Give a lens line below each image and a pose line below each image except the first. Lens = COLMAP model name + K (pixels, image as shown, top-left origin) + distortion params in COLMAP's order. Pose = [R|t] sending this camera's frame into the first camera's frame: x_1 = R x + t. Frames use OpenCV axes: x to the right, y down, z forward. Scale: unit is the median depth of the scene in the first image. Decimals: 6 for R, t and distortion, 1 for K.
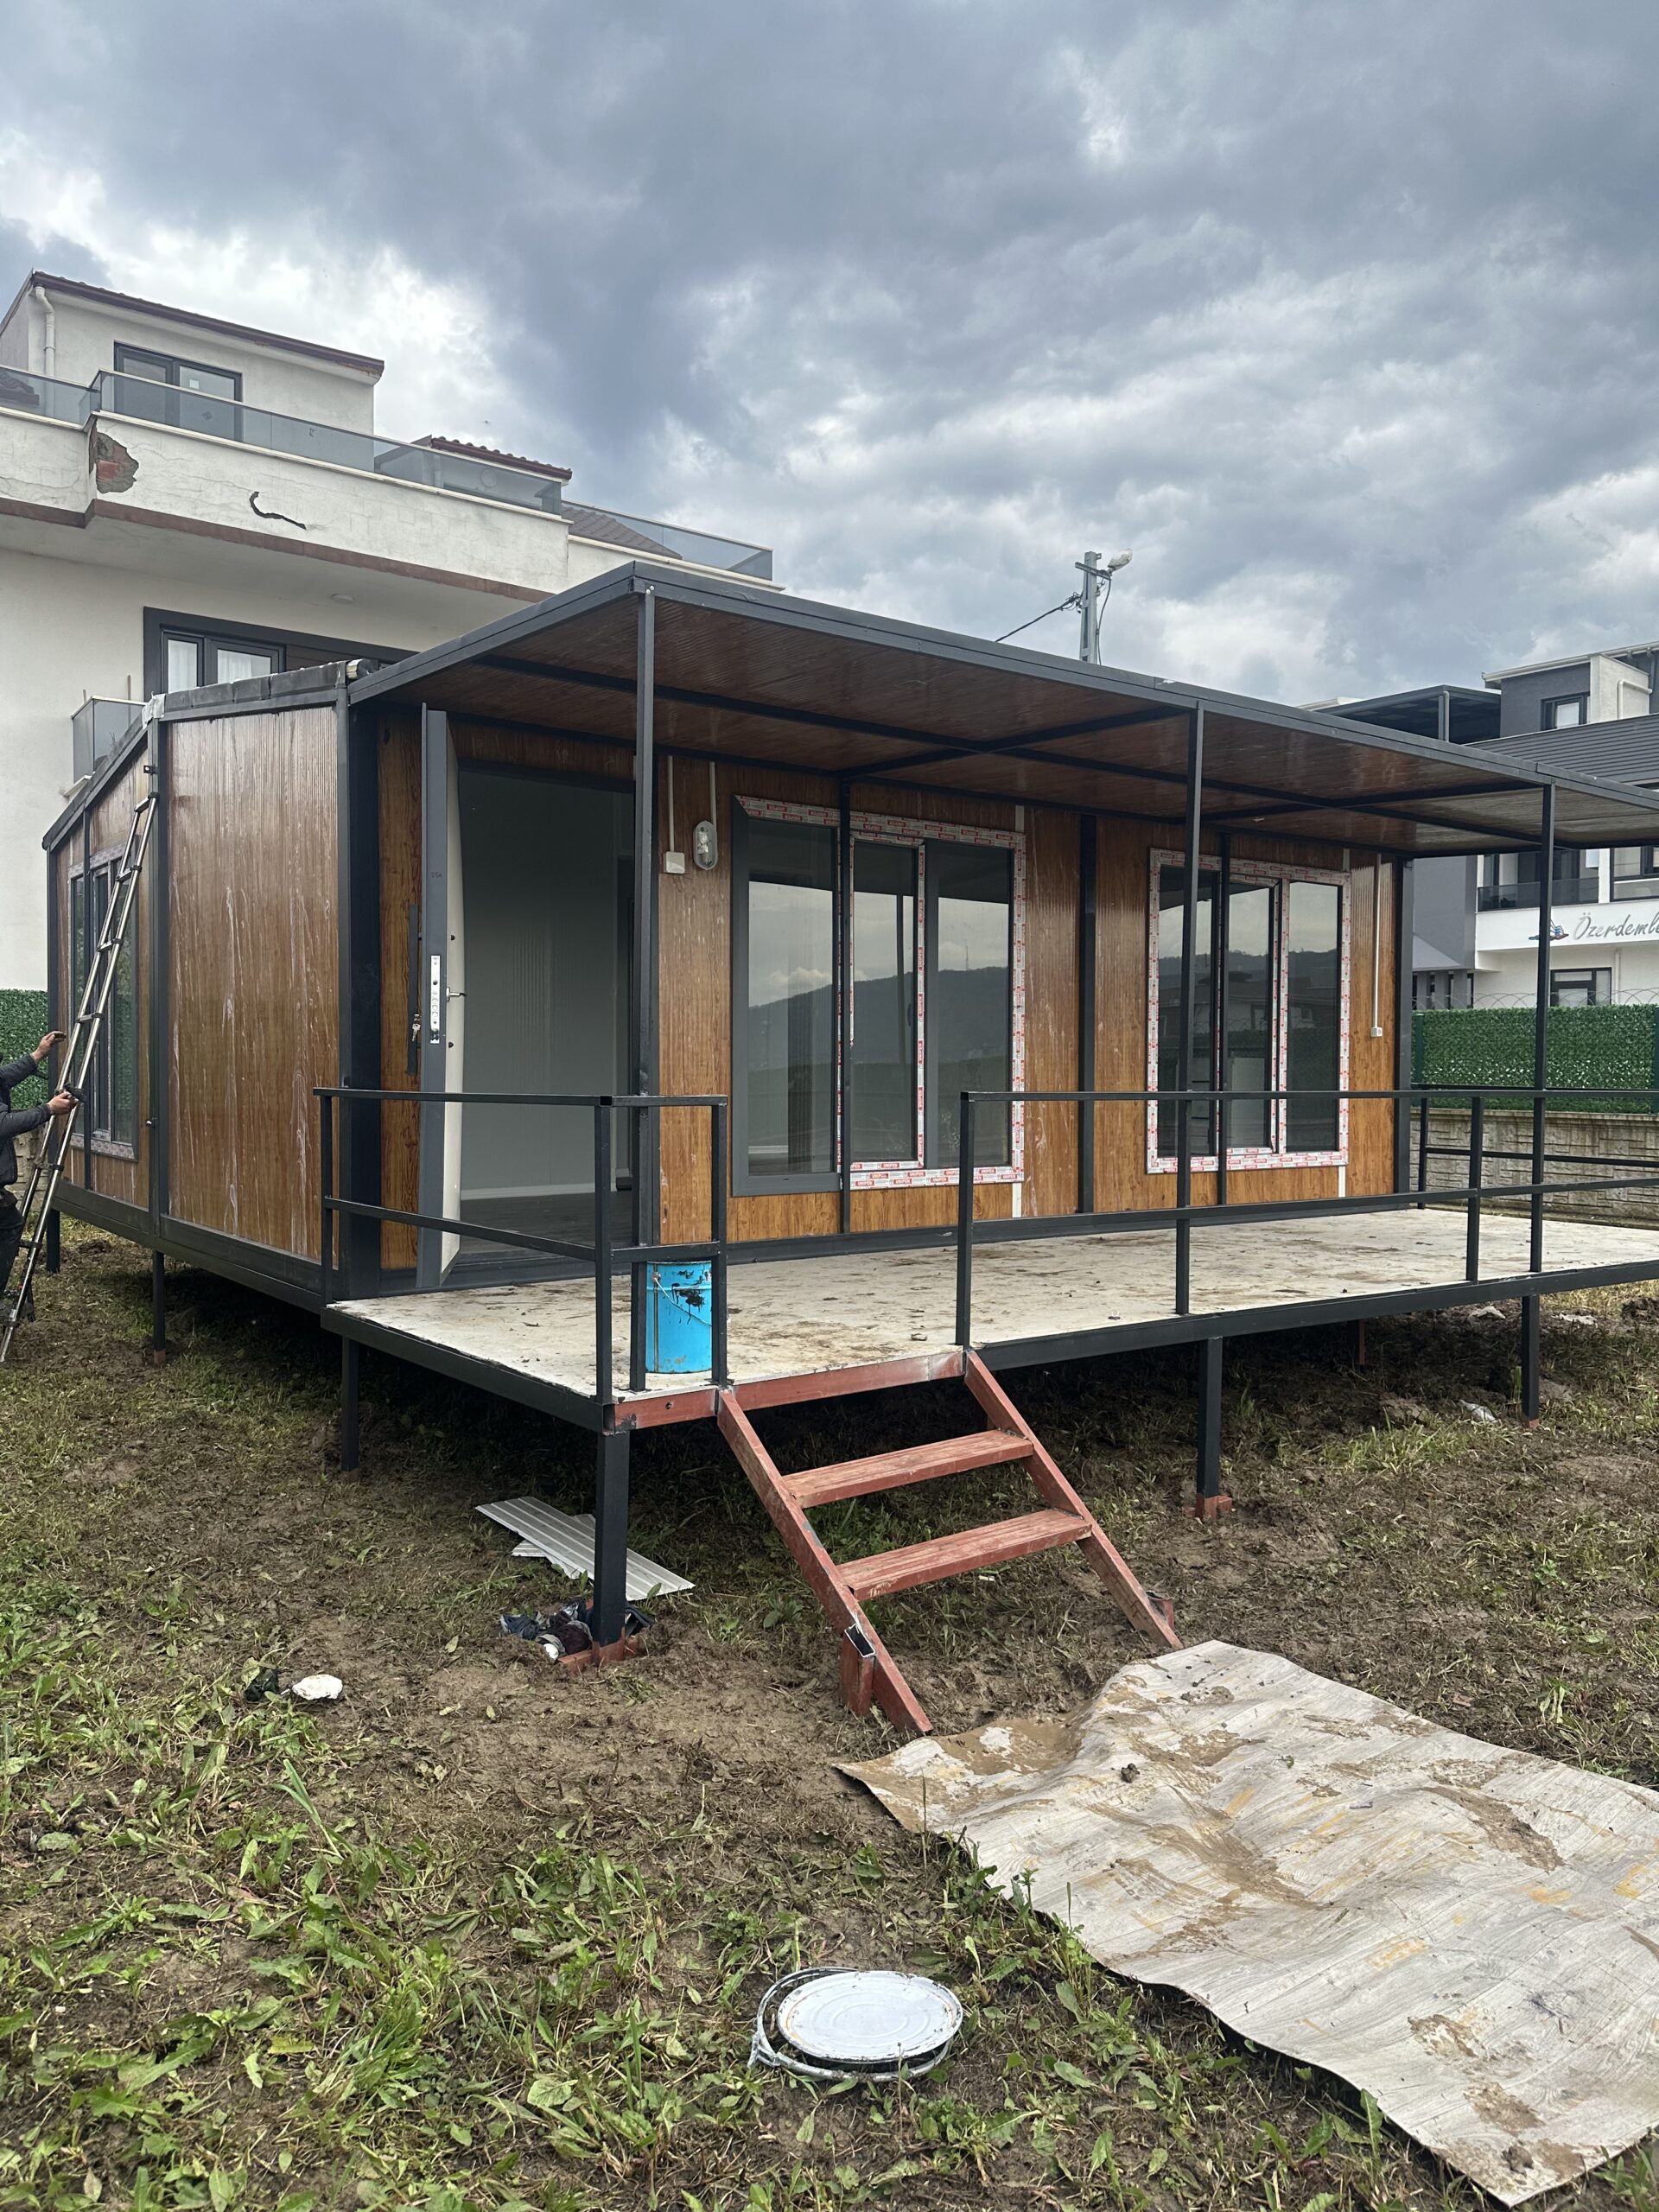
lens RADIAL K [[1553.0, 0, 834.6], [0, 1553.0, 1087.6], [0, 0, 1]] dist [0.060561, -0.068638]
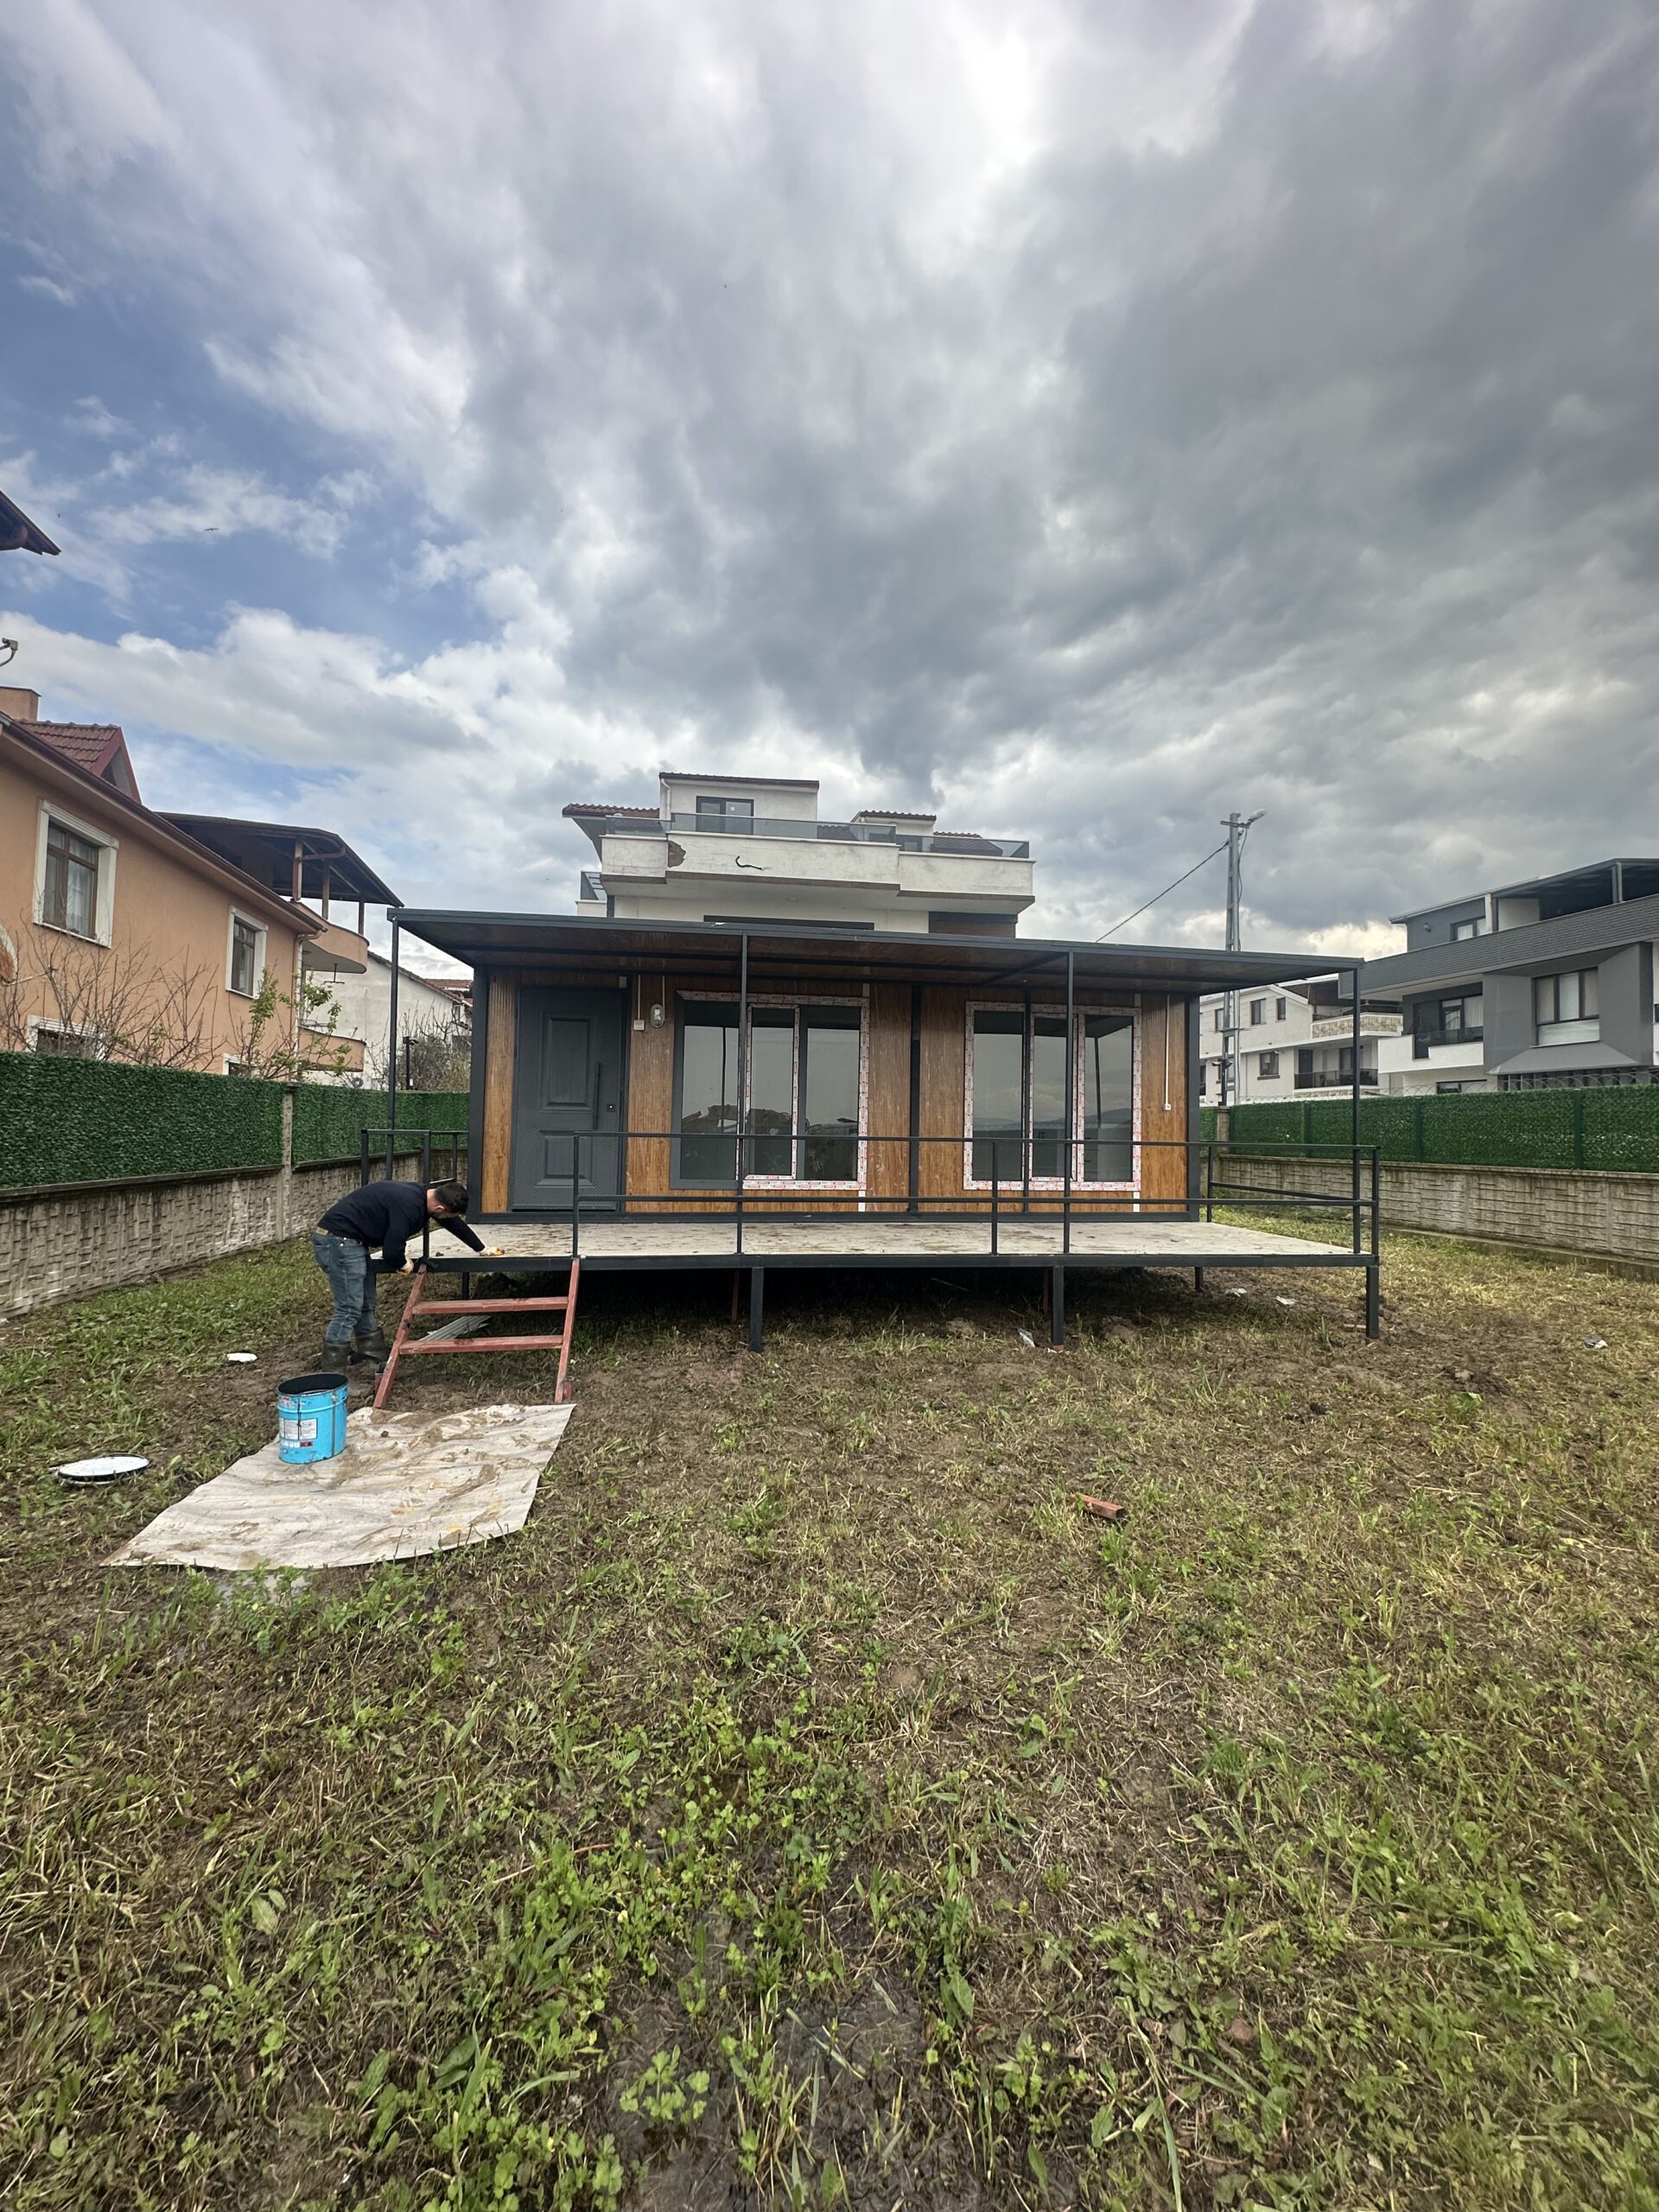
lens RADIAL K [[881.7, 0, 831.3], [0, 881.7, 1104.9], [0, 0, 1]] dist [-0.004781, 0.000803]
pose [[0.885973, -0.009805, -0.463633, 0.615085], [-0.013876, 0.998768, -0.047637, 0.012068], [0.463529, 0.048639, 0.884746, 0.080696]]
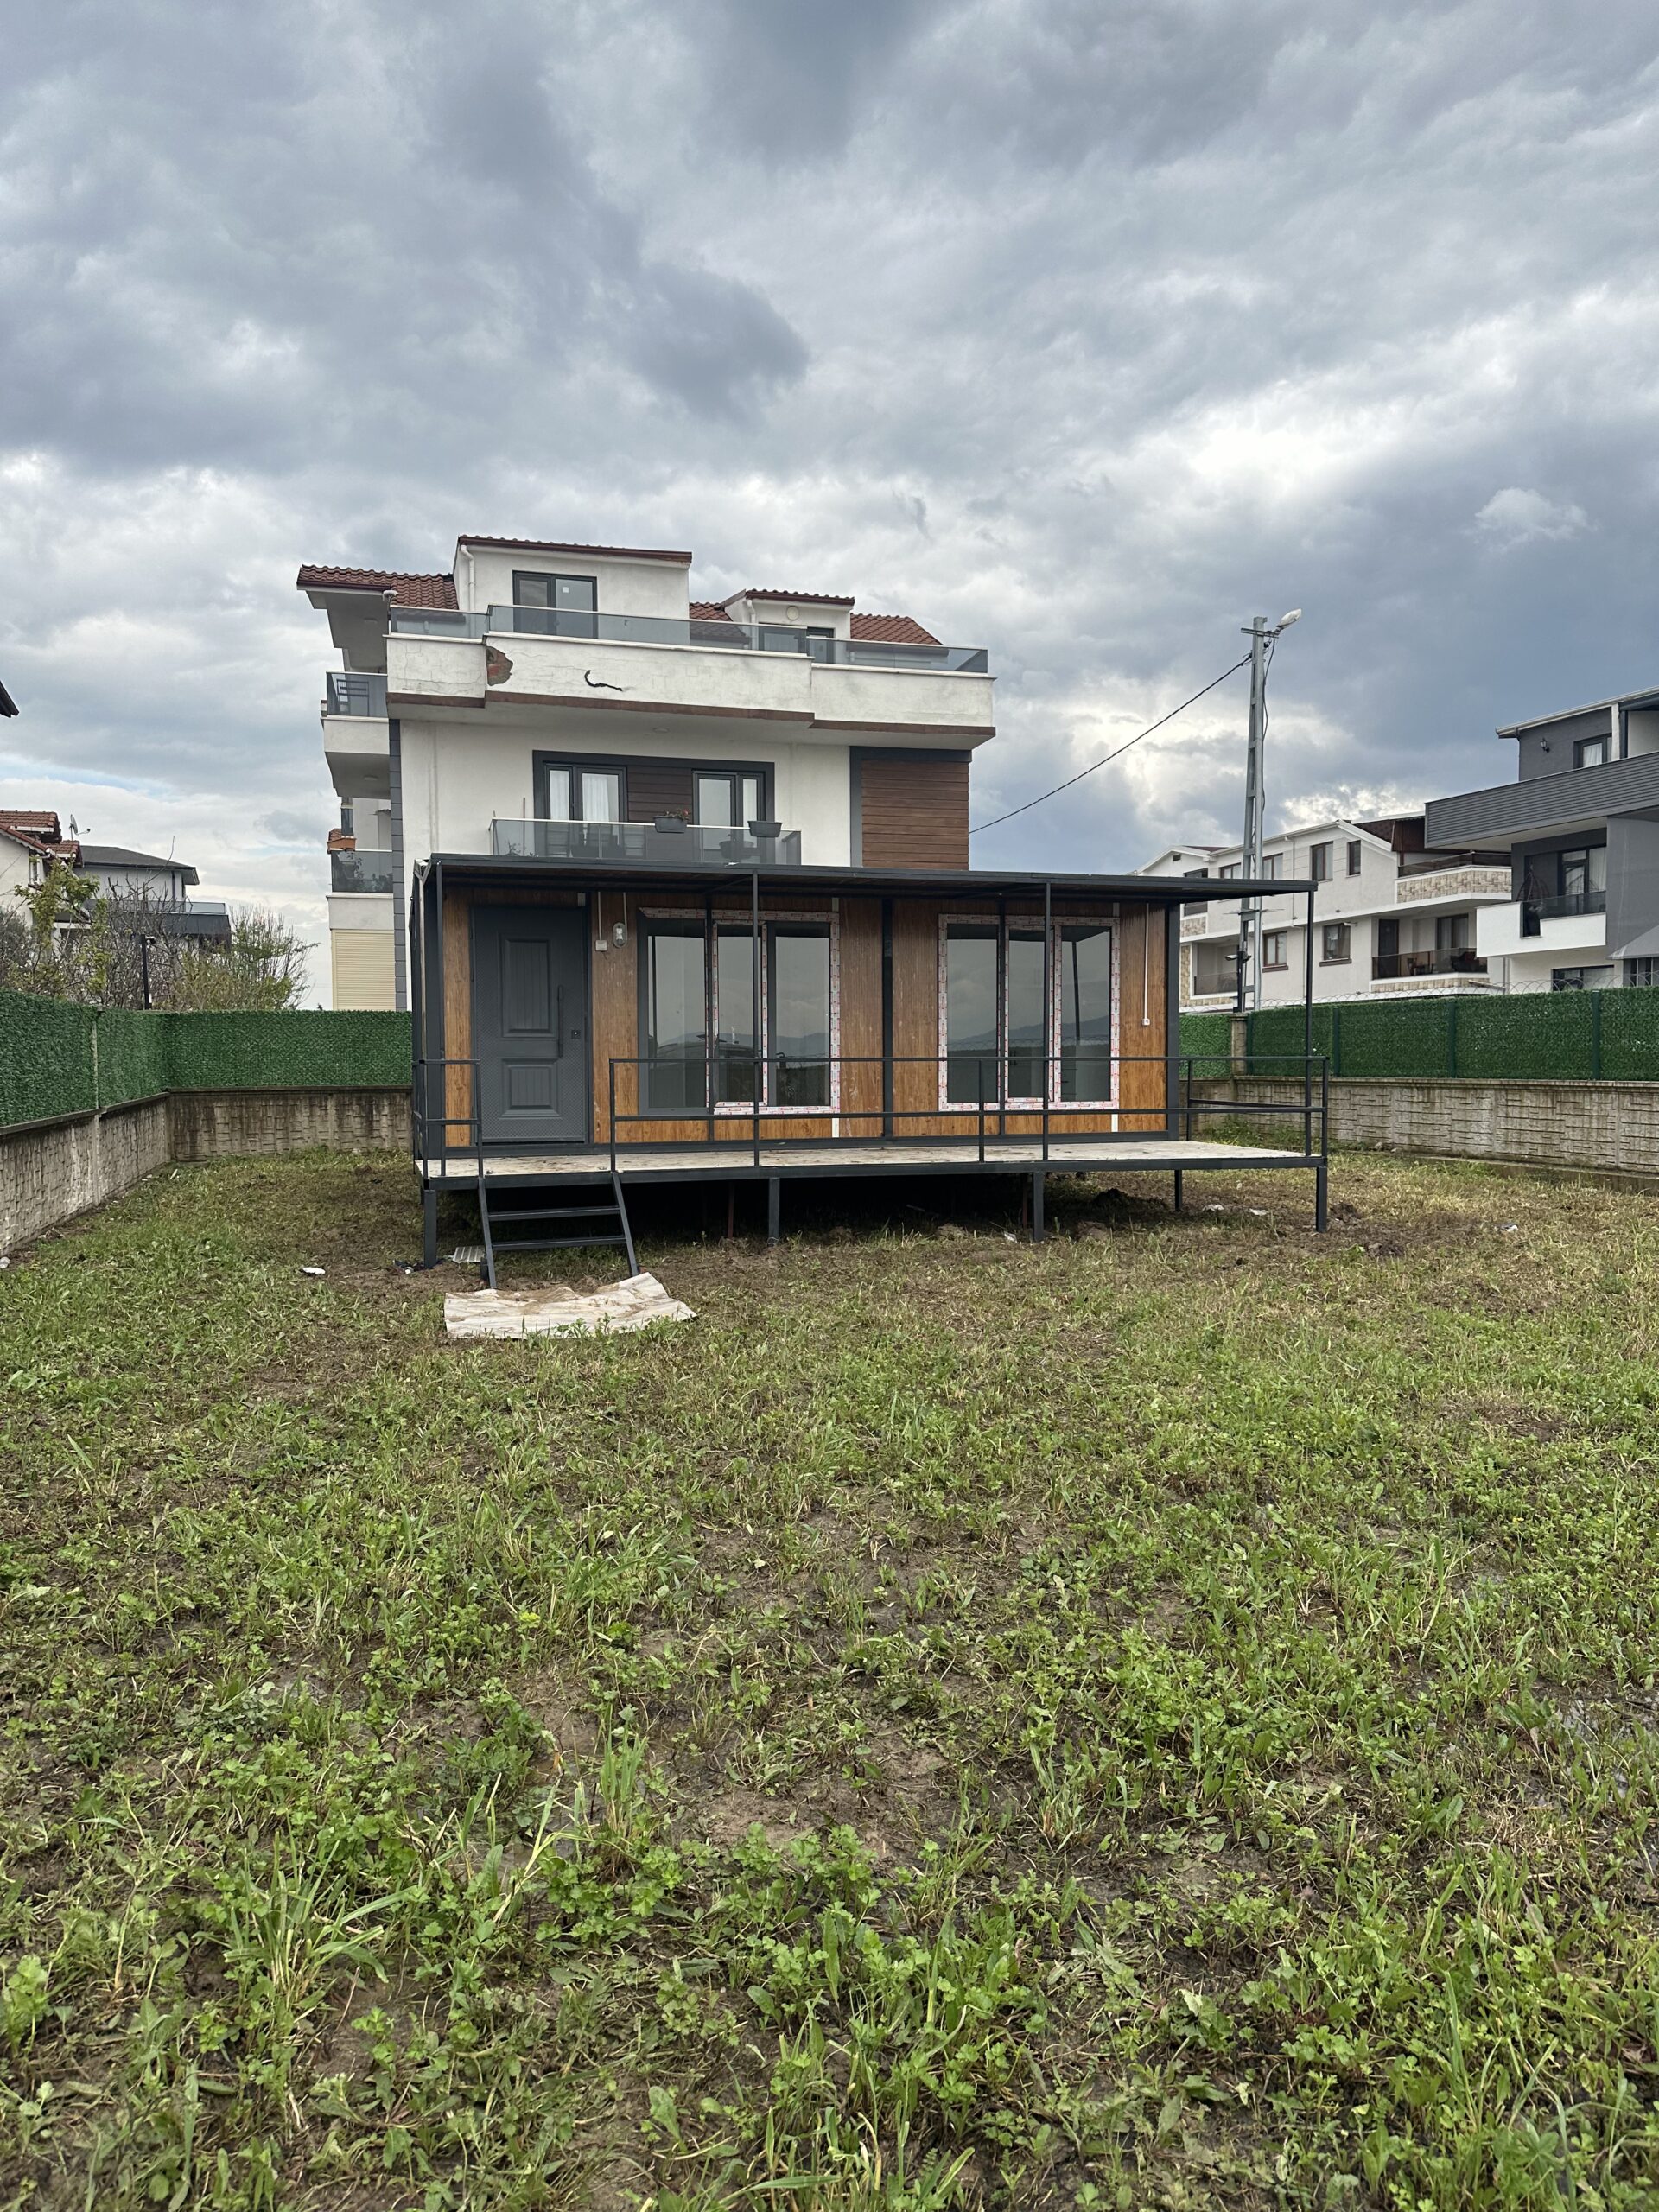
lens RADIAL K [[1553.0, 0, 840.4], [0, 1553.0, 1098.7], [0, 0, 1]] dist [0.060561, -0.068638]
pose [[0.940080, -0.004931, -0.340919, 0.777564], [0.008737, 0.999915, 0.009627, 0.028639], [0.340843, -0.012029, 0.940043, -0.675101]]
